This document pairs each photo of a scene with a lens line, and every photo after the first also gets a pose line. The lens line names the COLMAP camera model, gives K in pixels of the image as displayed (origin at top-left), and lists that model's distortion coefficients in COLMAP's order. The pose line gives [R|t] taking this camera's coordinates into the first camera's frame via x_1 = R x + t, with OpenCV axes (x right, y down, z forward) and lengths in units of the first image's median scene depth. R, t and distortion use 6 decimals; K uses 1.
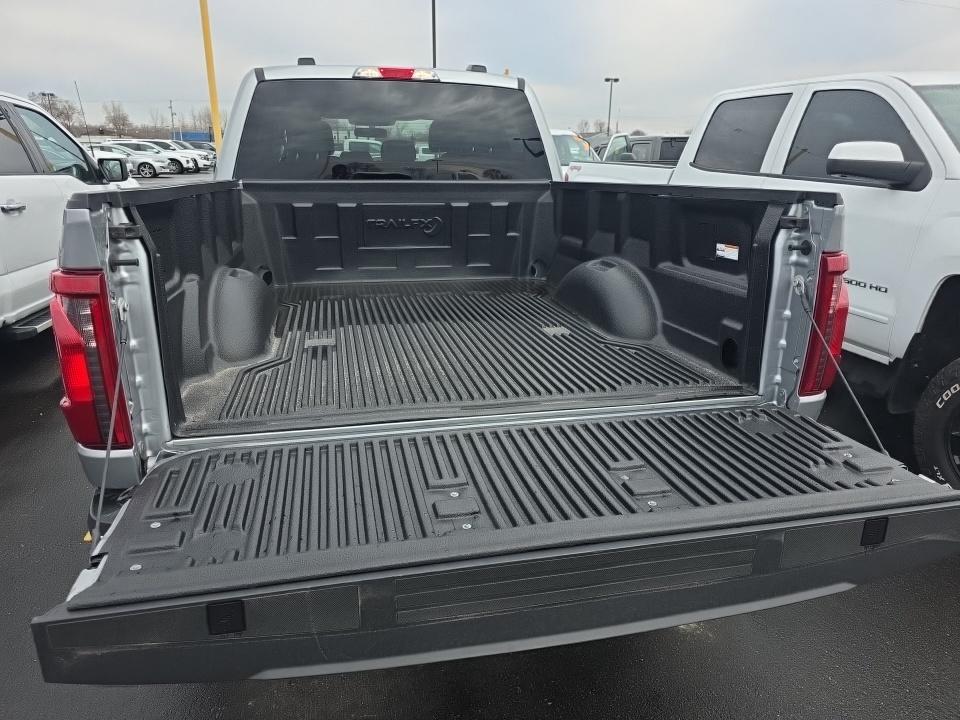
lens RADIAL K [[653.4, 0, 481.5], [0, 653.4, 369.2], [0, 0, 1]] dist [0.050055, -0.044638]
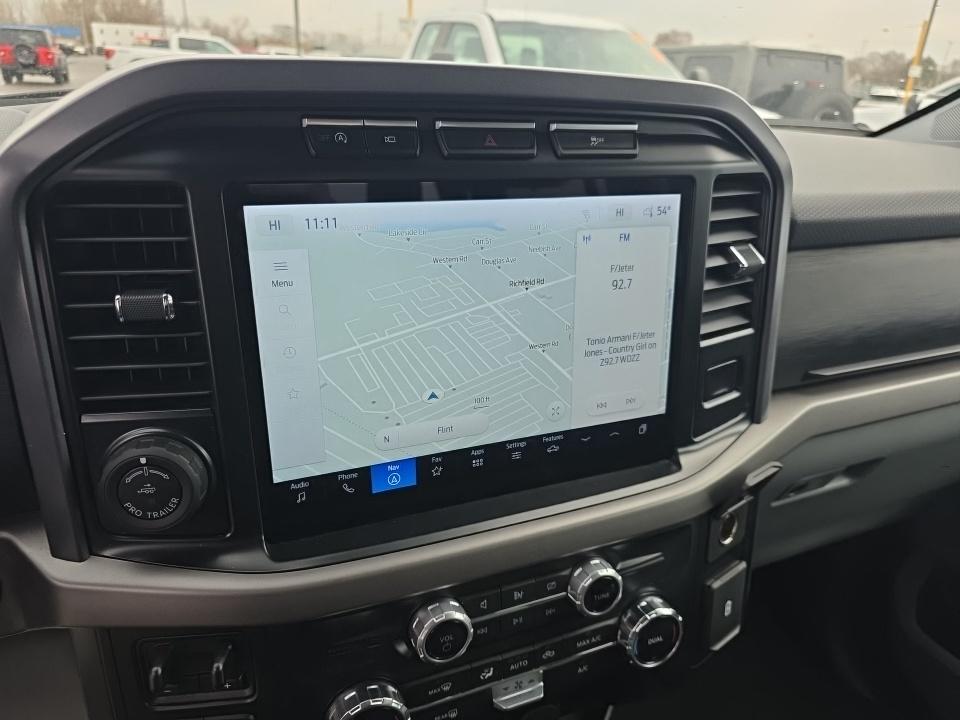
lens RADIAL K [[653.4, 0, 480.0], [0, 653.4, 372.7], [0, 0, 1]] dist [0.050055, -0.044638]
pose [[0.979566, -0.045249, 0.195965, -0.275773], [0.022370, 0.992829, 0.117429, -0.448459], [-0.199873, -0.110645, 0.973554, 1.417350]]
